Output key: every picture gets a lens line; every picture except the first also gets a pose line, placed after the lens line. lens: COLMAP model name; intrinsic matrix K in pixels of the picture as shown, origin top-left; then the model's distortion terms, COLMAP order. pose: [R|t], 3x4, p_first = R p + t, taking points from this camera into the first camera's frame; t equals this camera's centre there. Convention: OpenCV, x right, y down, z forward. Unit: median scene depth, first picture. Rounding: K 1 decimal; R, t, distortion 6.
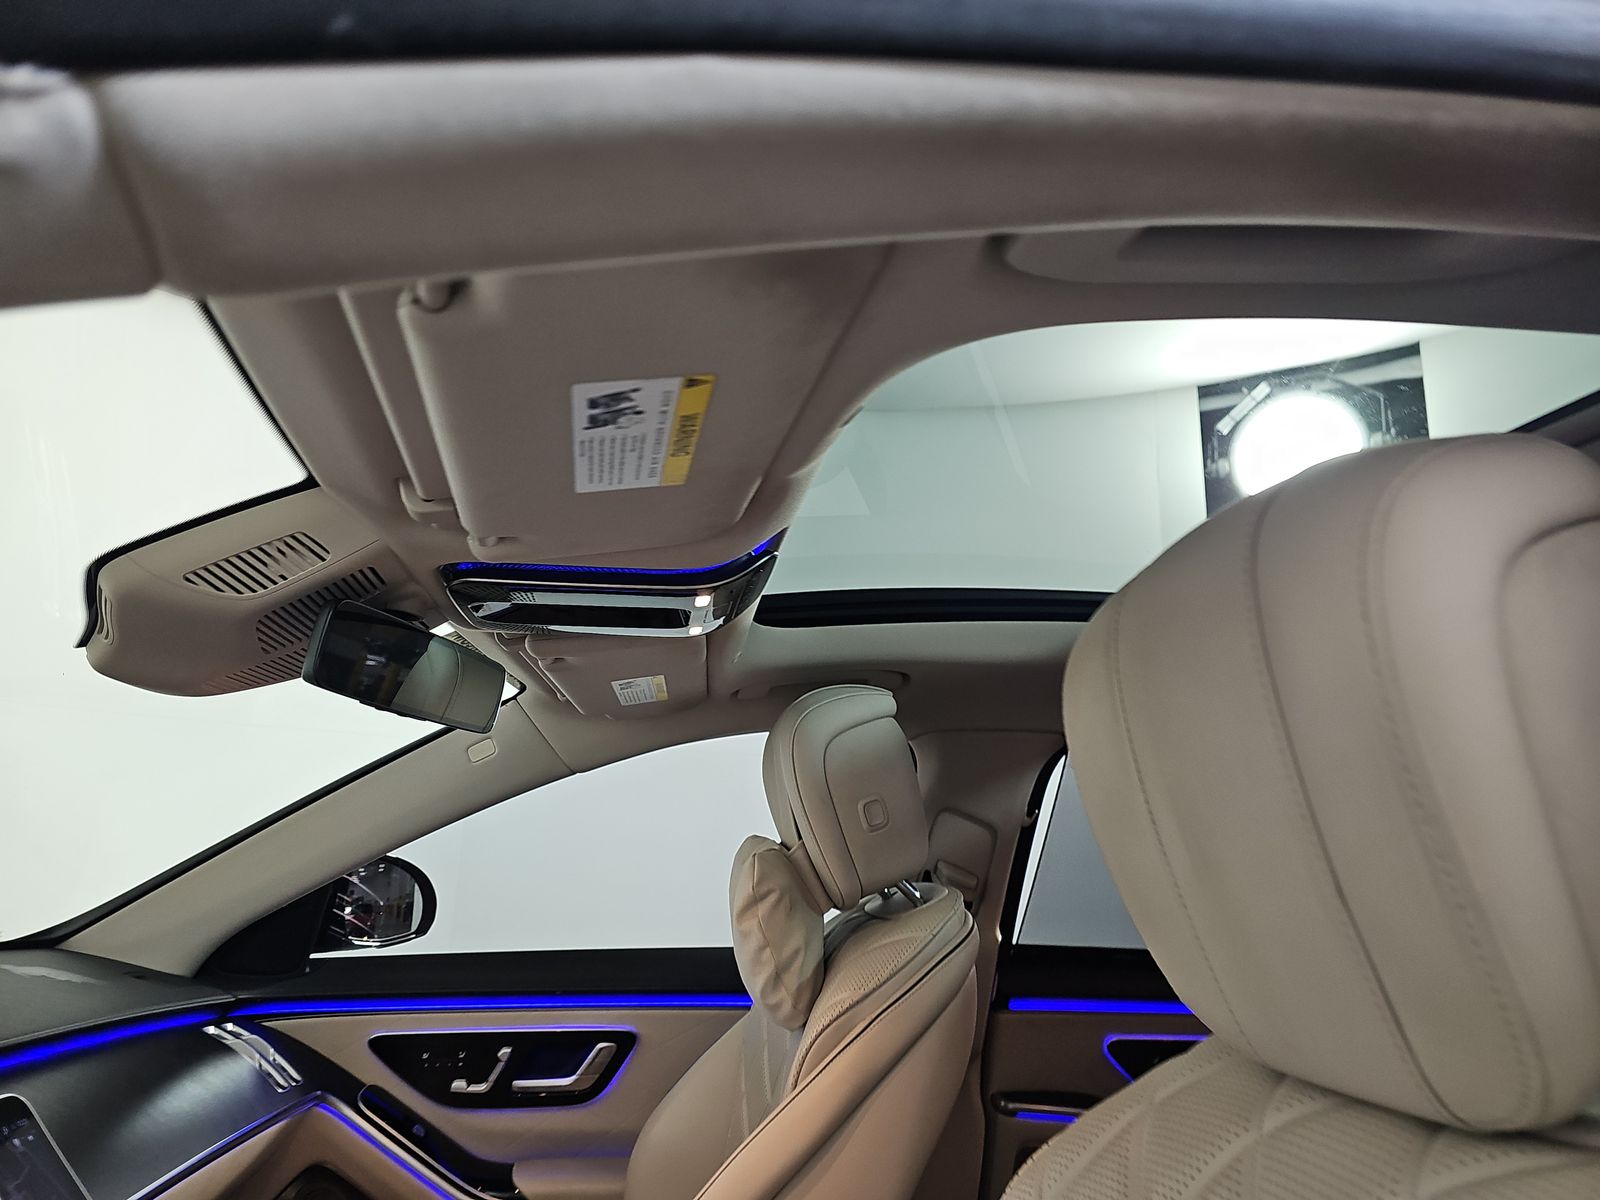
lens RADIAL K [[1064.7, 0, 803.6], [0, 1064.7, 608.8], [0, 0, 1]] dist [0.011976, -0.006307]
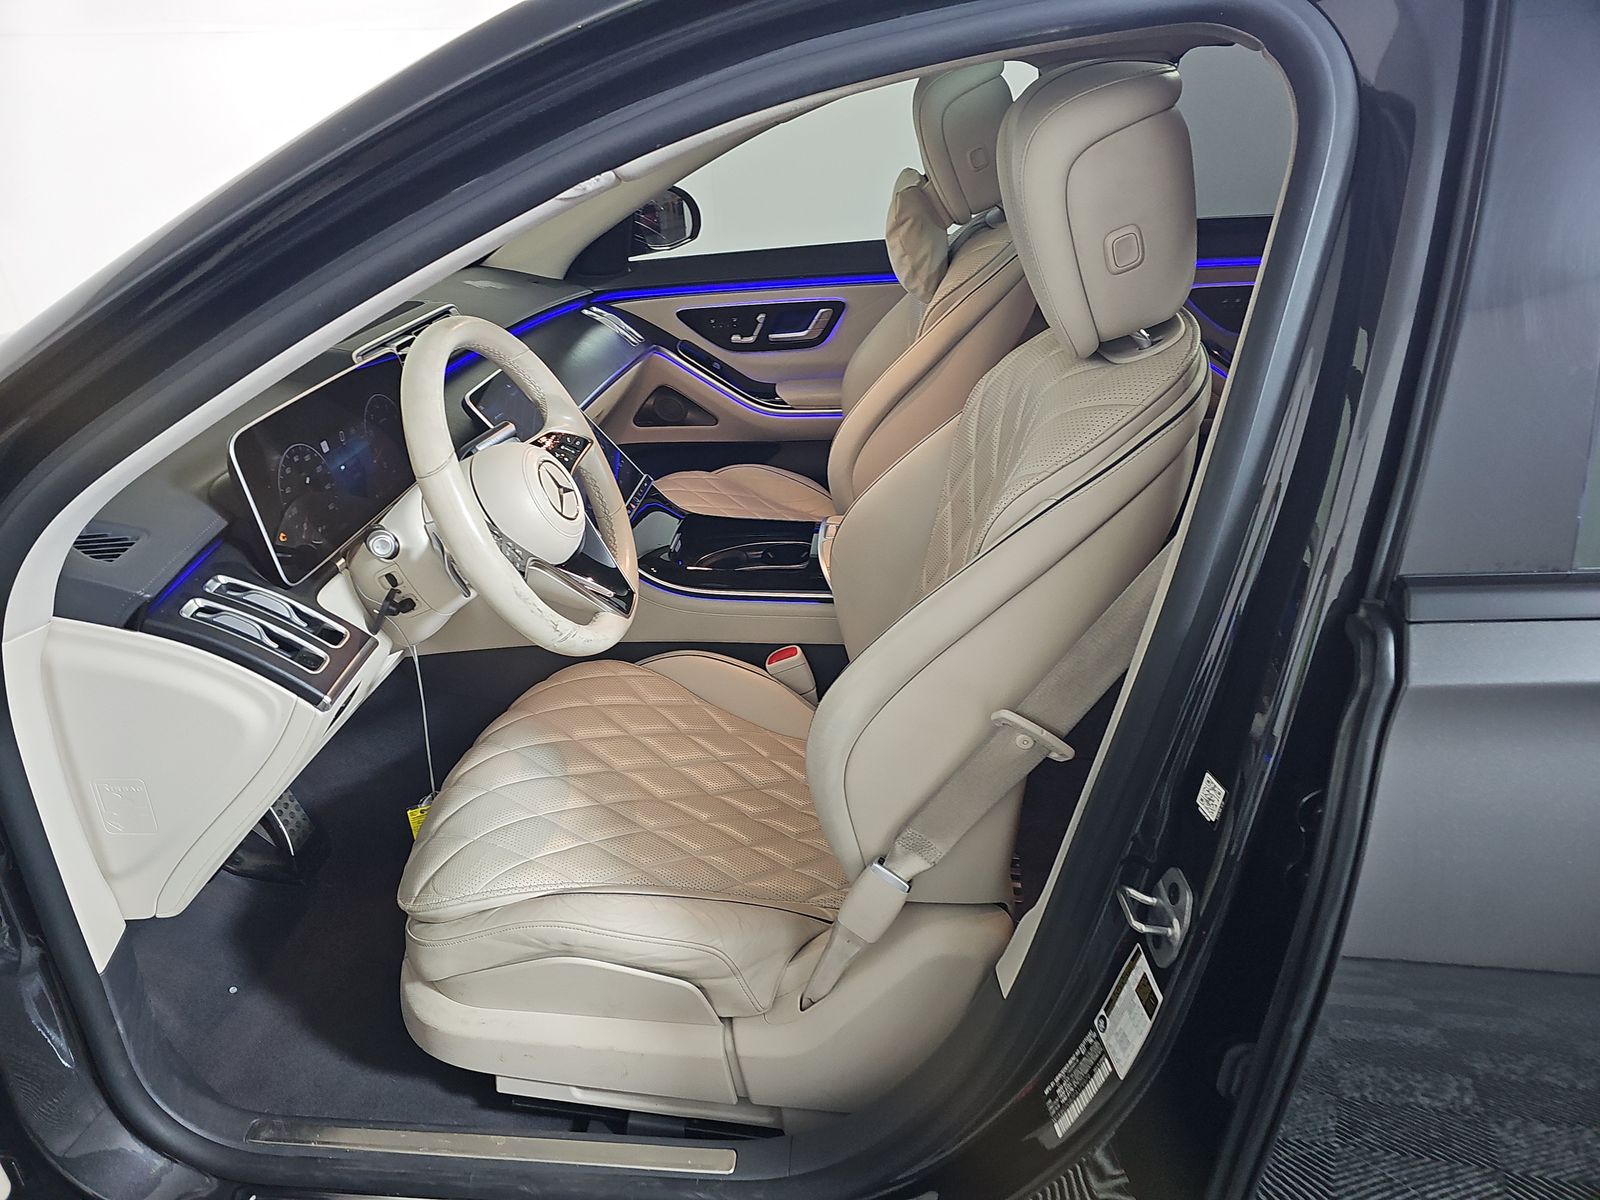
lens RADIAL K [[1064.7, 0, 797.1], [0, 1064.7, 605.7], [0, 0, 1]] dist [0.011976, -0.006307]
pose [[0.972510, 0.028146, -0.231153, 0.149669], [0.123181, 0.780224, 0.613252, -0.213498], [0.197611, -0.624867, 0.755308, -0.445506]]
